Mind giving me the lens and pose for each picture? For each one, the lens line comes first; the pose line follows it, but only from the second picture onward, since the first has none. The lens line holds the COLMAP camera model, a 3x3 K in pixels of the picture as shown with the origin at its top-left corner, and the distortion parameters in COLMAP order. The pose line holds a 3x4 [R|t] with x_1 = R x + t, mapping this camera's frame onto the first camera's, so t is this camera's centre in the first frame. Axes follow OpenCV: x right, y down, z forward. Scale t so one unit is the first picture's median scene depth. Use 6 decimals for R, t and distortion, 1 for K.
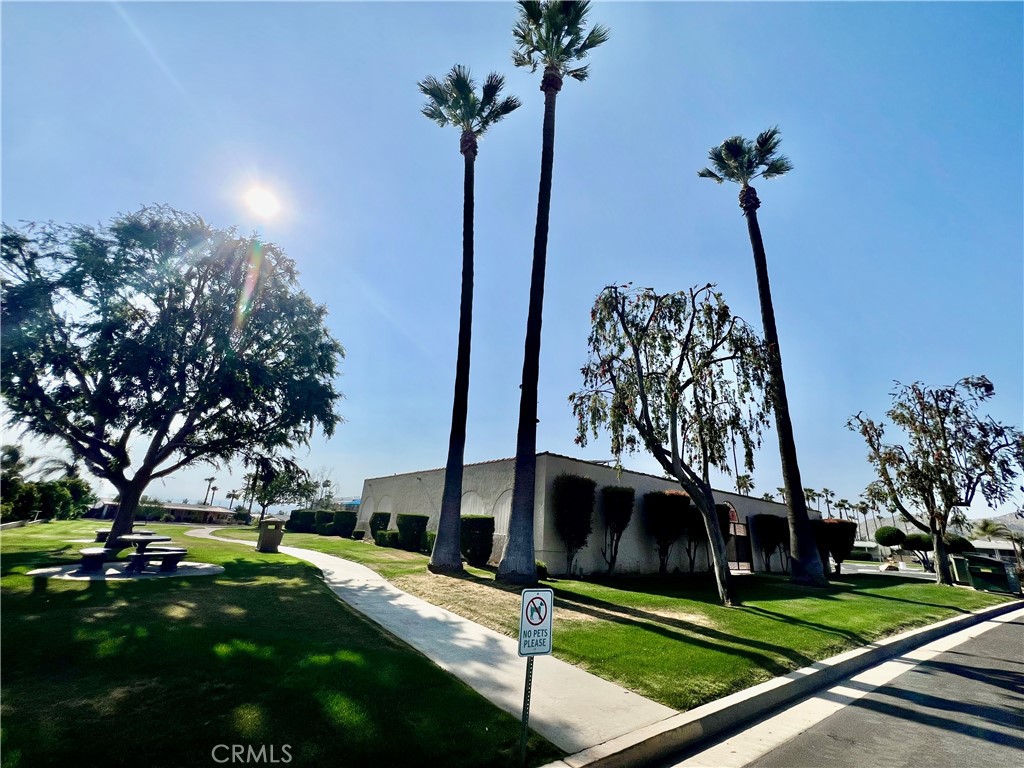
lens RADIAL K [[410.7, 0, 511.3], [0, 410.7, 384.0], [0, 0, 1]] dist [-0.000574, 0.000229]
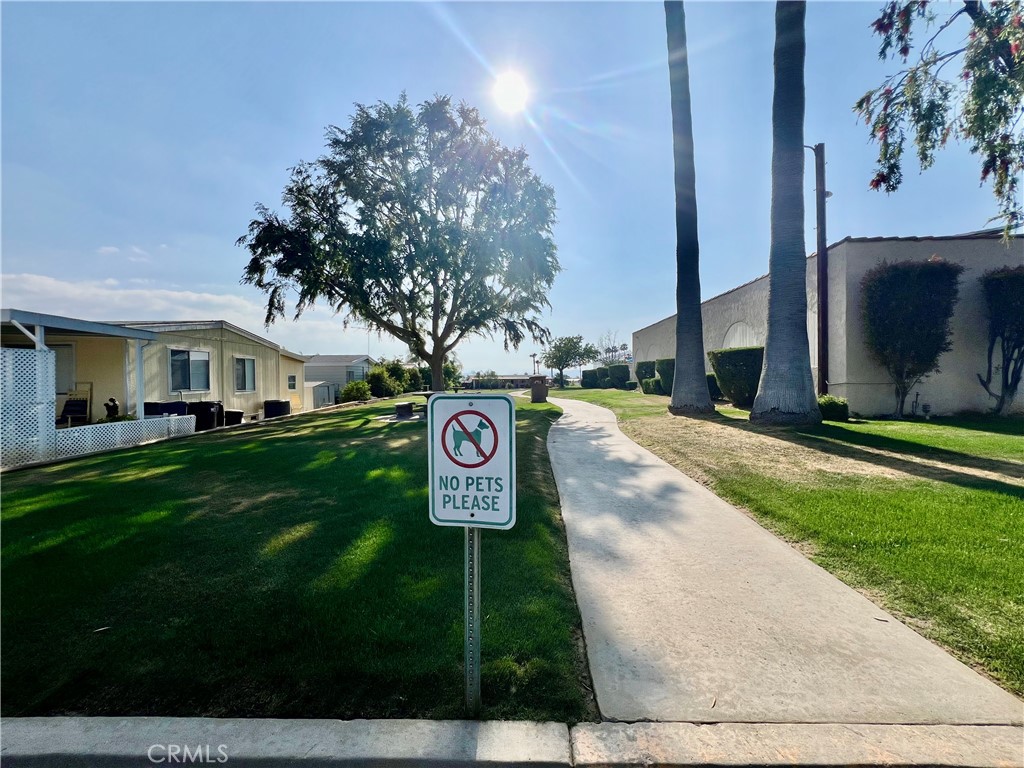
lens RADIAL K [[410.7, 0, 511.8], [0, 410.7, 383.0], [0, 0, 1]] dist [-0.000574, 0.000229]
pose [[0.761638, -0.069461, -0.644269, 0.118359], [0.275412, 0.934669, 0.224815, 0.125604], [0.586562, -0.348667, 0.731010, 0.222071]]
